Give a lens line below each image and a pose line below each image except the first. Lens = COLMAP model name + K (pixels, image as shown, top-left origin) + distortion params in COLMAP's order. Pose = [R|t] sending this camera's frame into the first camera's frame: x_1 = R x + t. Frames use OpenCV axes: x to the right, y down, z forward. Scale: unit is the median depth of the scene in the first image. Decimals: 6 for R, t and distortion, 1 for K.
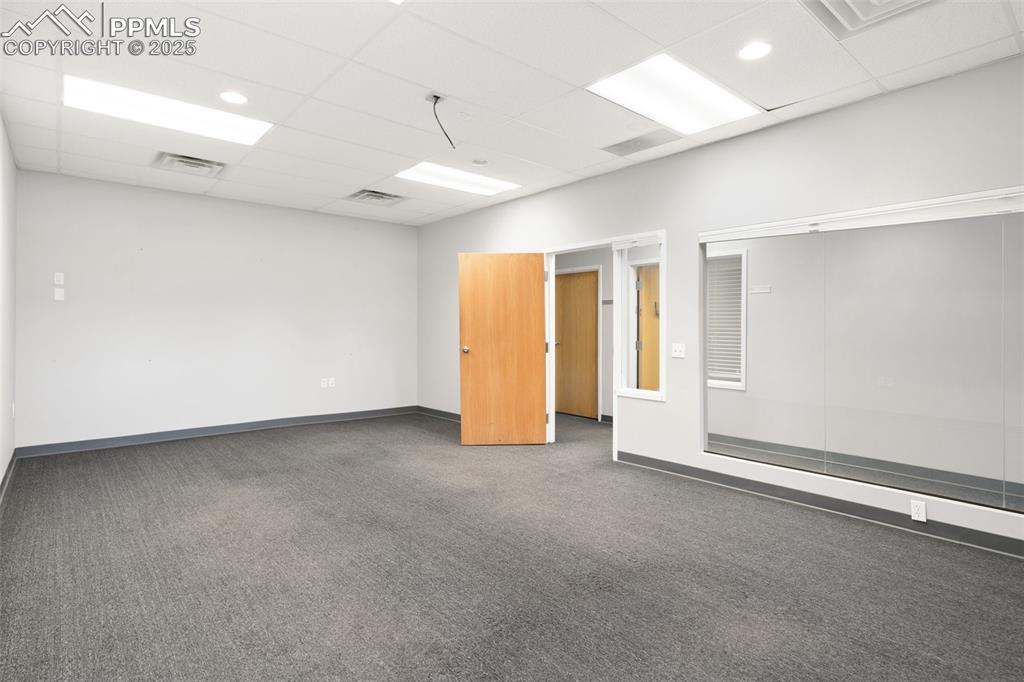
lens RADIAL K [[526.1, 0, 510.2], [0, 526.1, 322.0], [0, 0, 1]] dist [-0.001037, -0.000239]
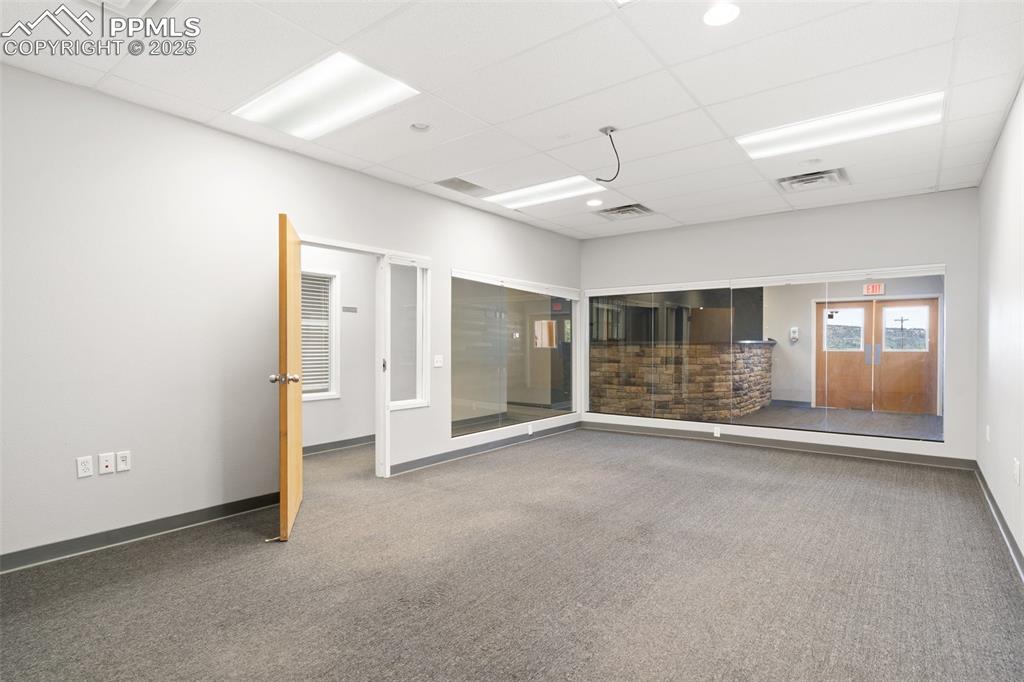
lens RADIAL K [[517.8, 0, 512.0], [0, 517.8, 341.0], [0, 0, 1]] dist [0.001996, 0.000308]
pose [[-0.204712, 0.001216, 0.978822, -0.879792], [-0.013641, 0.999899, -0.004095, 0.010909], [-0.978727, -0.014190, -0.204674, 1.078315]]
